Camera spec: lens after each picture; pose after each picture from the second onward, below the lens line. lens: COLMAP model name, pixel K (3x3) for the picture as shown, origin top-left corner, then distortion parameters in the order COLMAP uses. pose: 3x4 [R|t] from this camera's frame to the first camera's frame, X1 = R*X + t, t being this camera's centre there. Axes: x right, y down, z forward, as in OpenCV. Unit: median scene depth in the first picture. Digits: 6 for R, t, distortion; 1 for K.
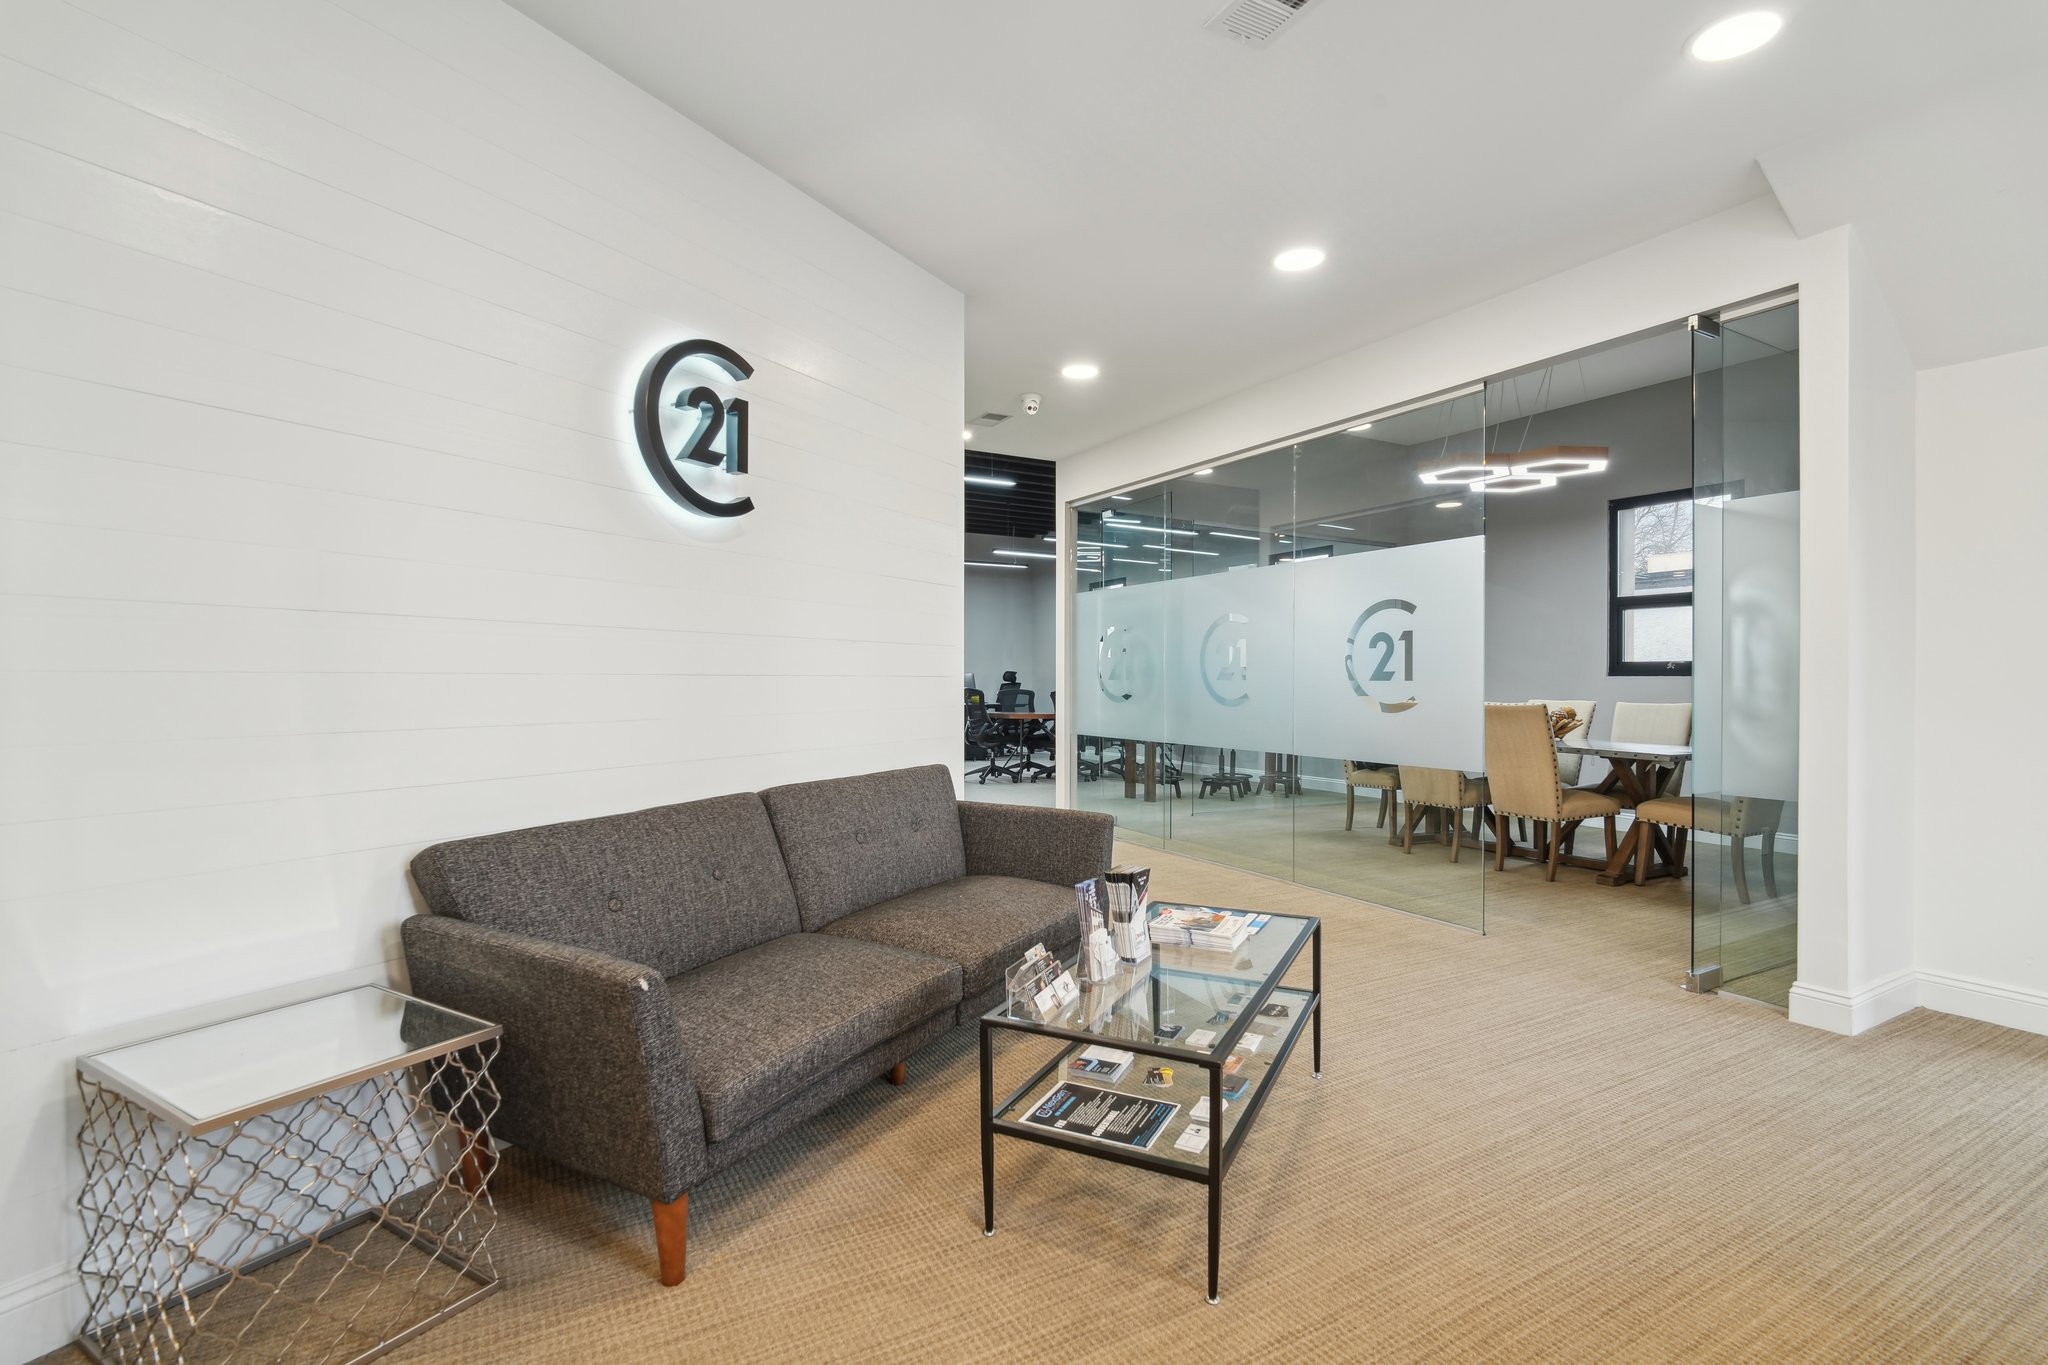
lens RADIAL K [[950.1, 0, 1030.8], [0, 950.1, 675.1], [0, 0, 1]] dist [0.001316, -0.000322]
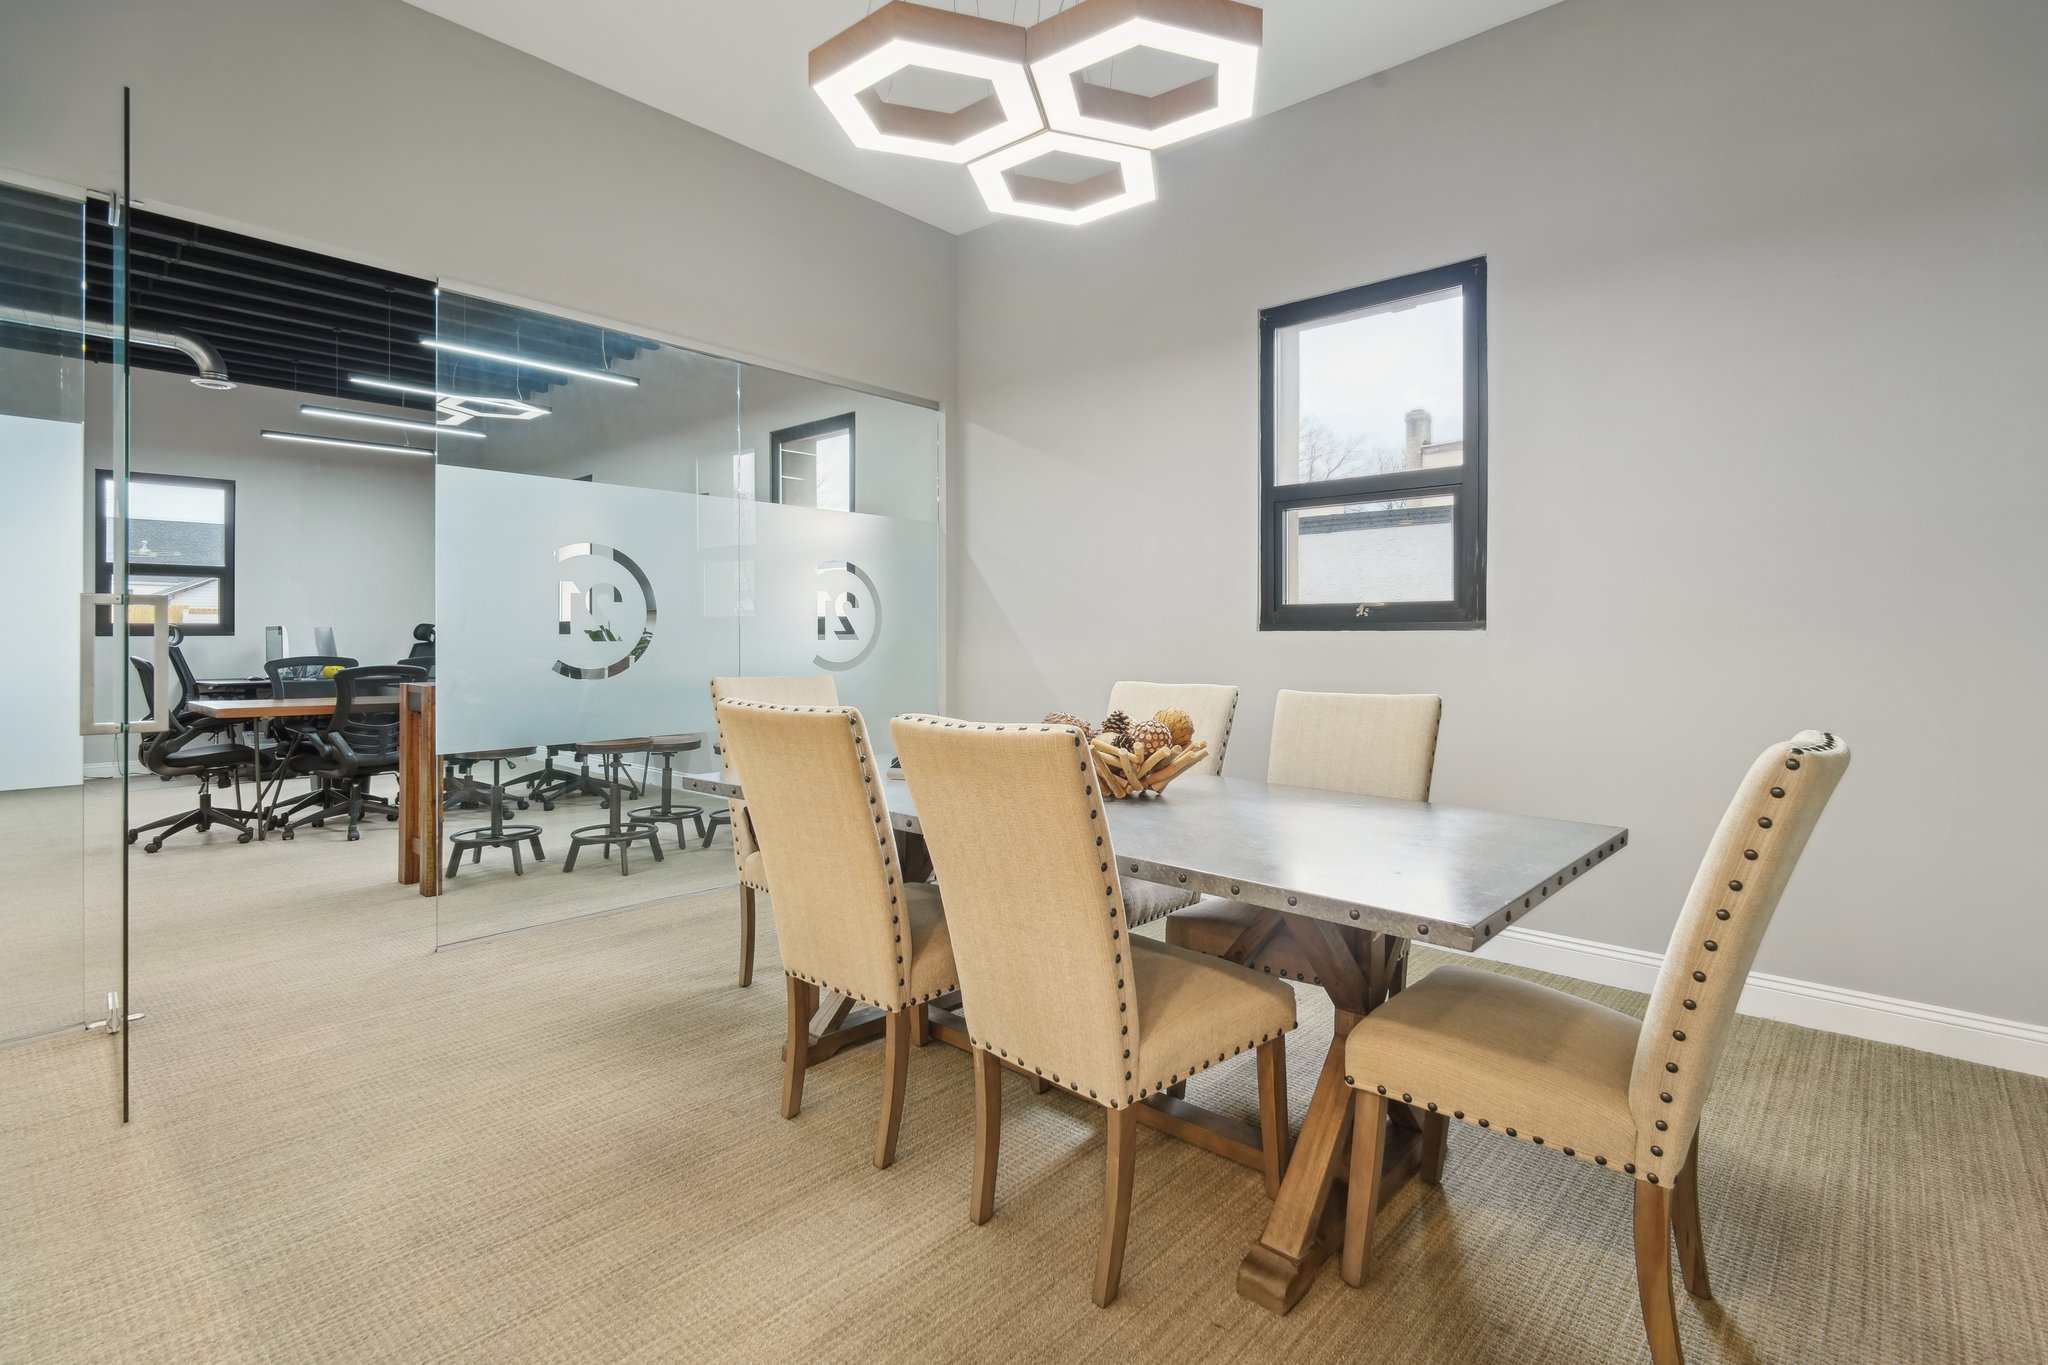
lens RADIAL K [[975.2, 0, 1031.5], [0, 975.2, 623.4], [0, 0, 1]] dist [0.000975, -0.000020]
pose [[0.949345, -0.000996, 0.314235, 0.310563], [0.002746, 0.999983, -0.005126, -0.000660], [-0.314224, 0.005729, 0.949332, 0.515881]]
